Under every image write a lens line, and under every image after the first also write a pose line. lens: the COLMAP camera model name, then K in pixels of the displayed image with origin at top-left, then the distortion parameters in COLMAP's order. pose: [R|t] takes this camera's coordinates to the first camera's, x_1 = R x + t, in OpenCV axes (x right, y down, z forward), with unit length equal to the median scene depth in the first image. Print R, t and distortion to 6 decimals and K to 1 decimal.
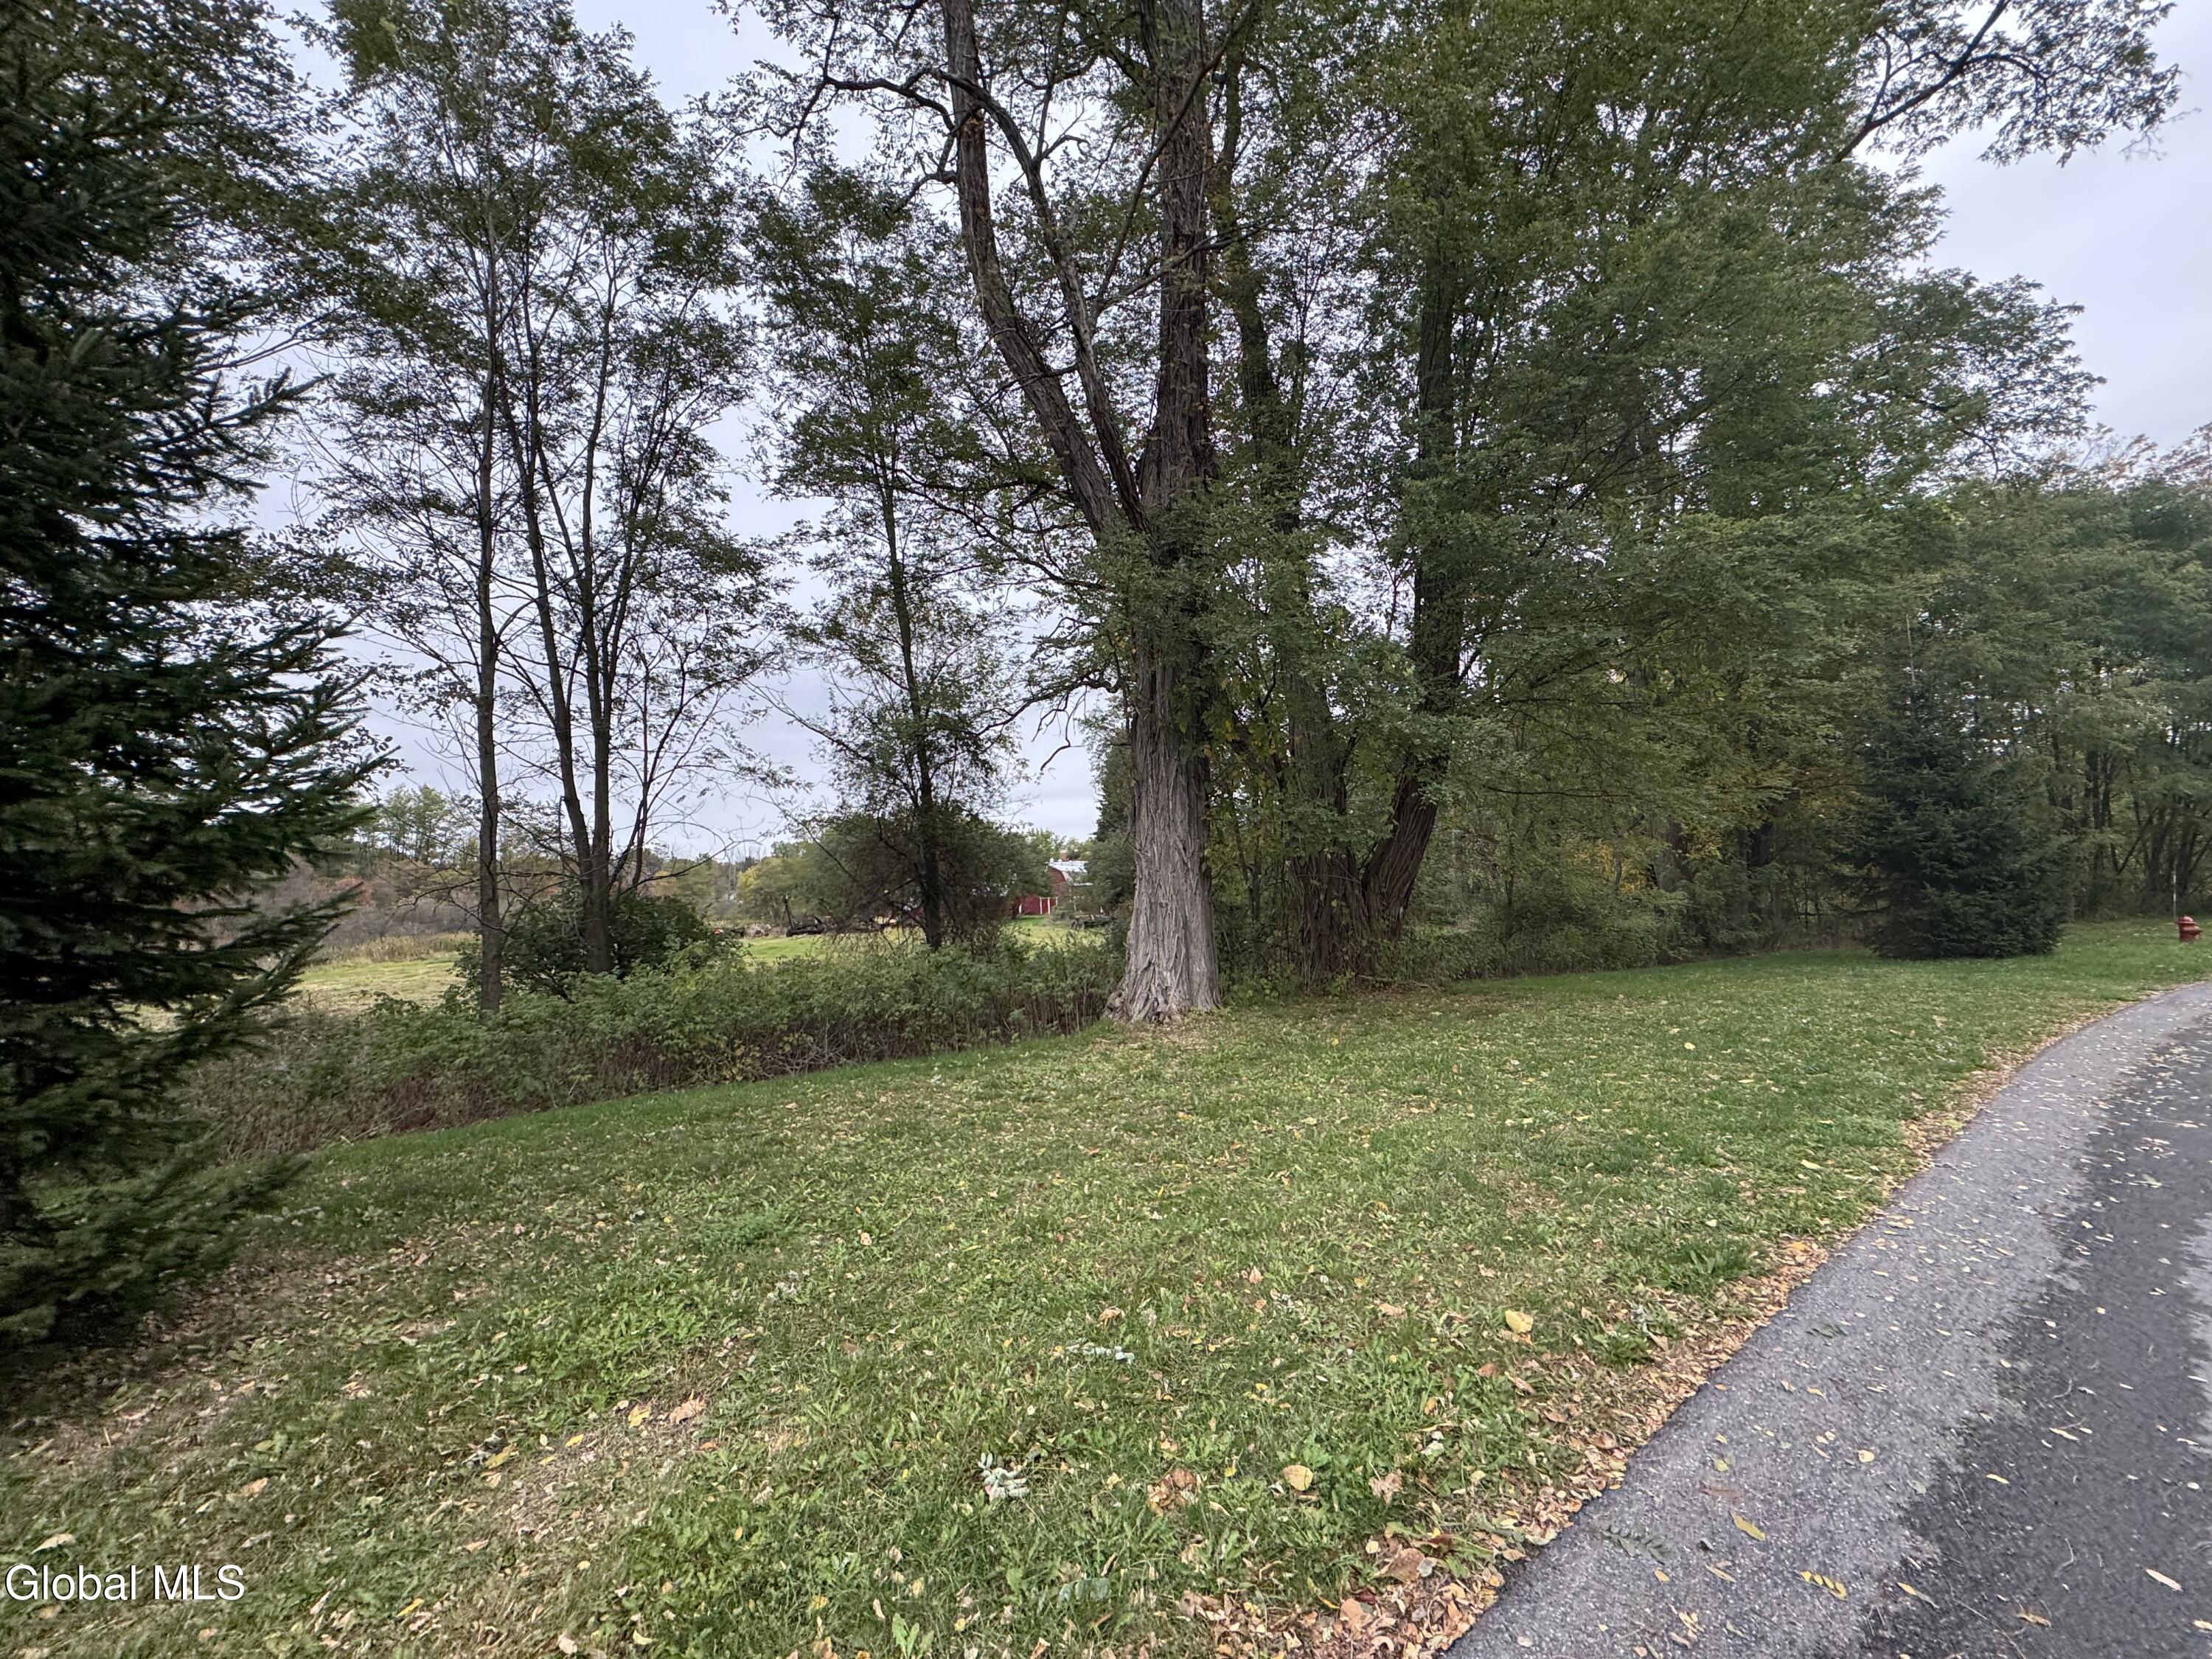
lens RADIAL K [[881.3, 0, 1103.4], [0, 881.3, 813.0], [0, 0, 1]] dist [-0.003212, -0.000343]
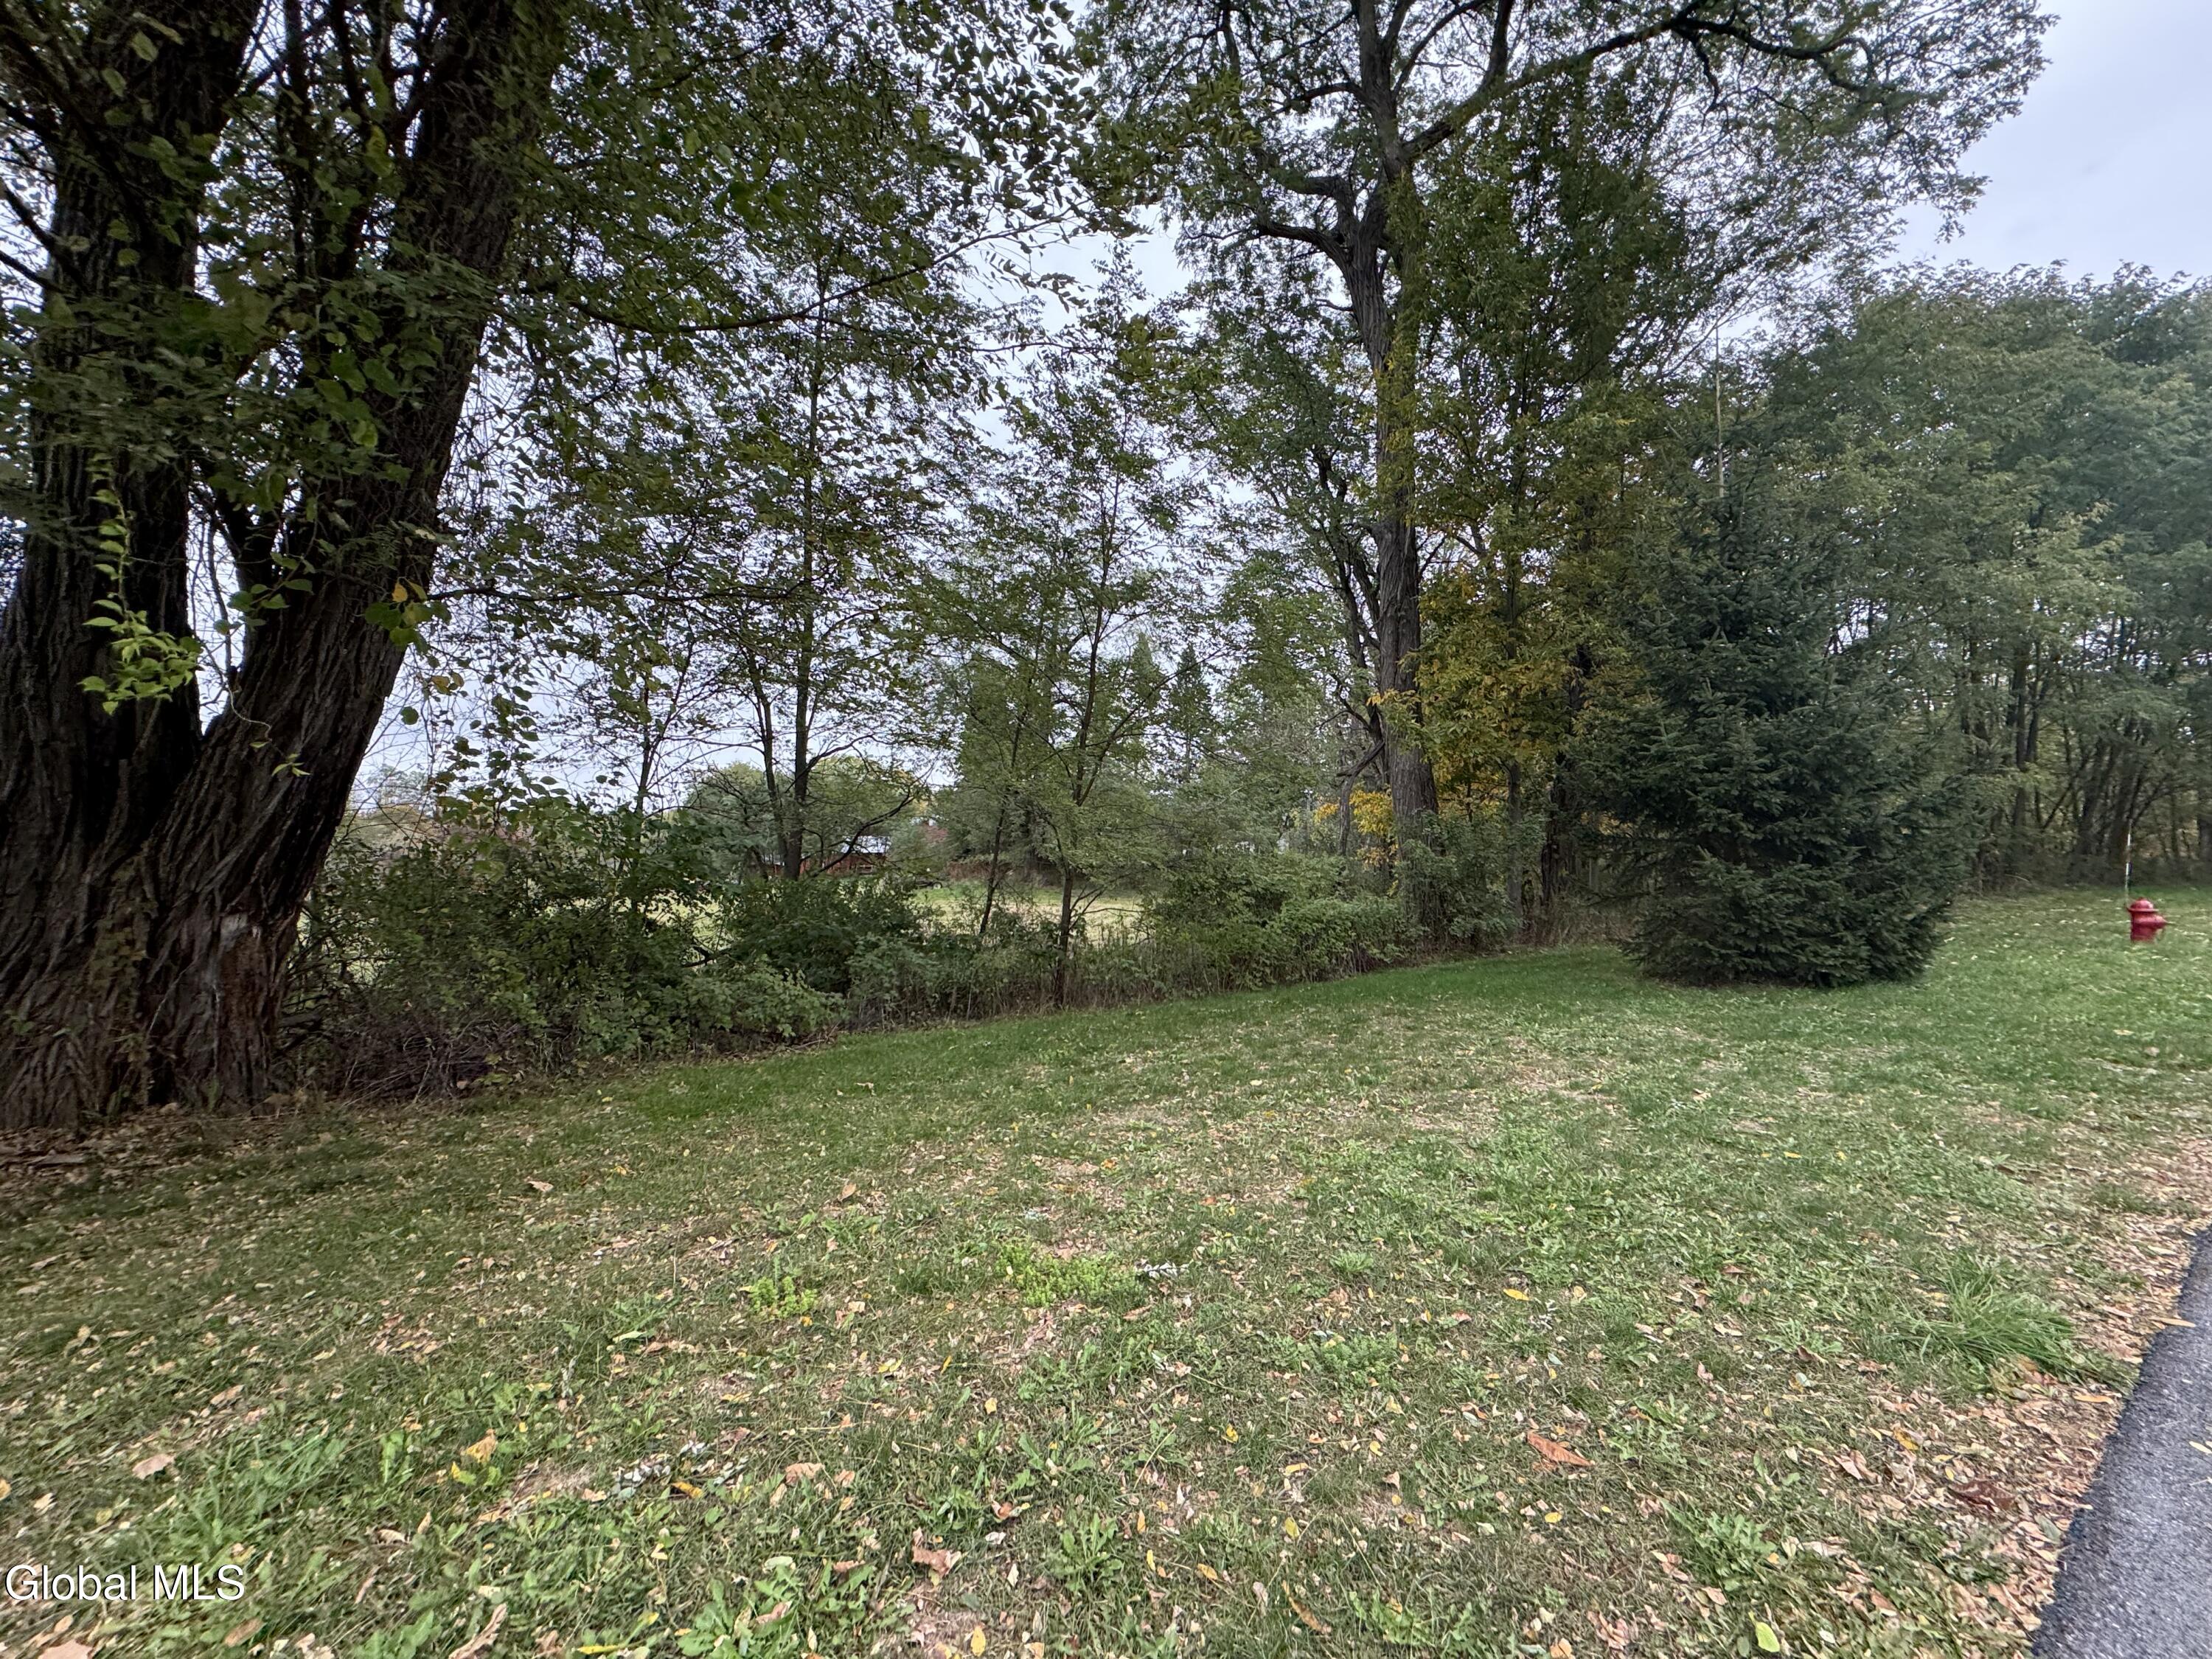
lens RADIAL K [[881.3, 0, 1108.8], [0, 881.3, 820.5], [0, 0, 1]] dist [-0.003212, -0.000343]
pose [[0.999073, 0.001446, 0.043034, 0.491521], [-0.003993, 0.998241, 0.059144, 0.028726], [-0.042873, -0.059261, 0.997321, 0.429014]]
